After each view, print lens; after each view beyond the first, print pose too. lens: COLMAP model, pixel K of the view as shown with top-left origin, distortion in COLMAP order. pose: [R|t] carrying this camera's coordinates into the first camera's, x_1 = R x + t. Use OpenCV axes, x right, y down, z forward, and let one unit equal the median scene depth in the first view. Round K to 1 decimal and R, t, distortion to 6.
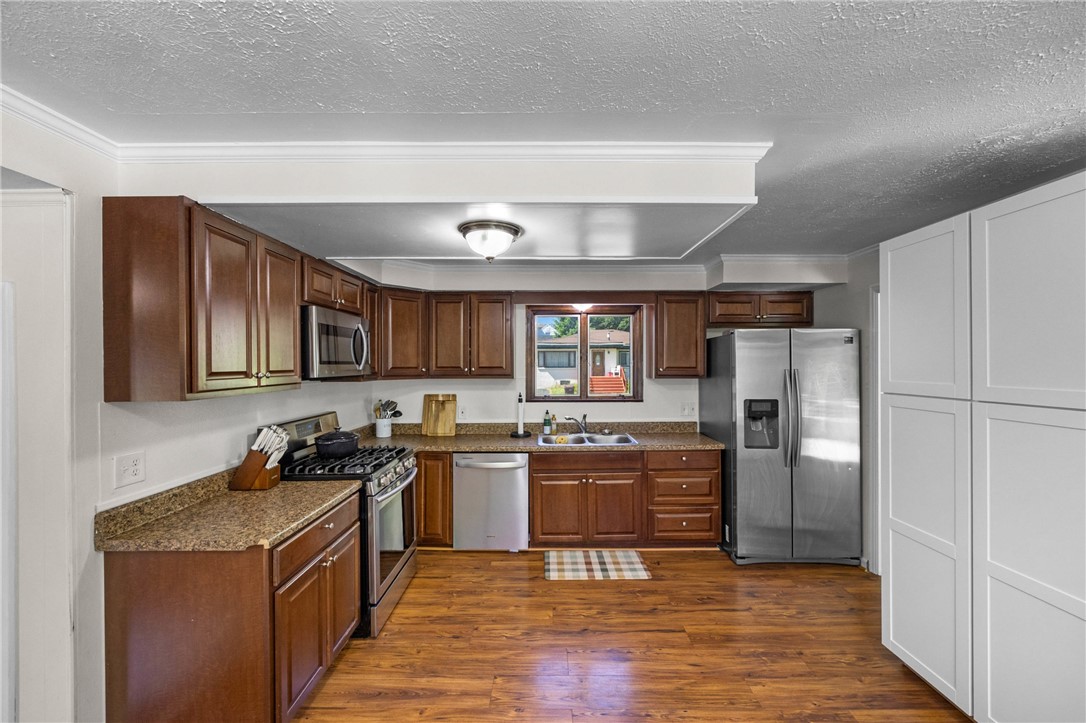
lens RADIAL K [[428.2, 0, 545.5], [0, 428.2, 364.6], [0, 0, 1]] dist [-0.004510, -0.000199]
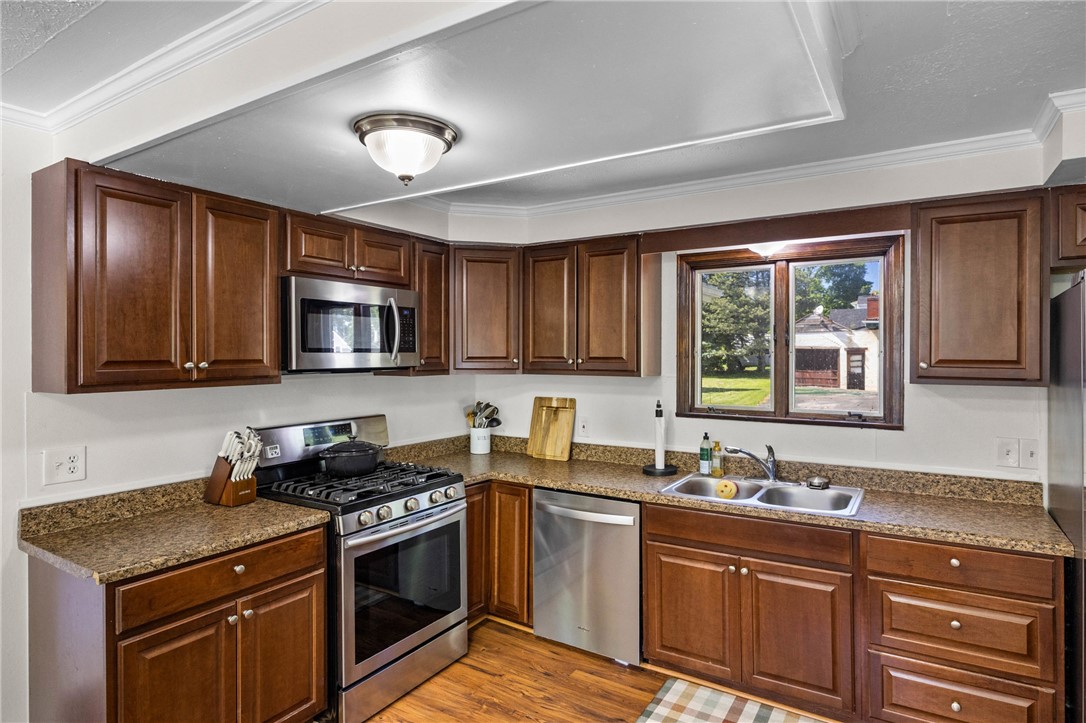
lens RADIAL K [[598.6, 0, 544.6], [0, 598.6, 351.3], [0, 0, 1]] dist [-0.003091, -0.001227]
pose [[0.846602, 0.001781, -0.532224, 0.287826], [-0.003926, 0.999988, -0.002900, -0.000620], [0.532212, 0.004544, 0.846599, 0.228318]]
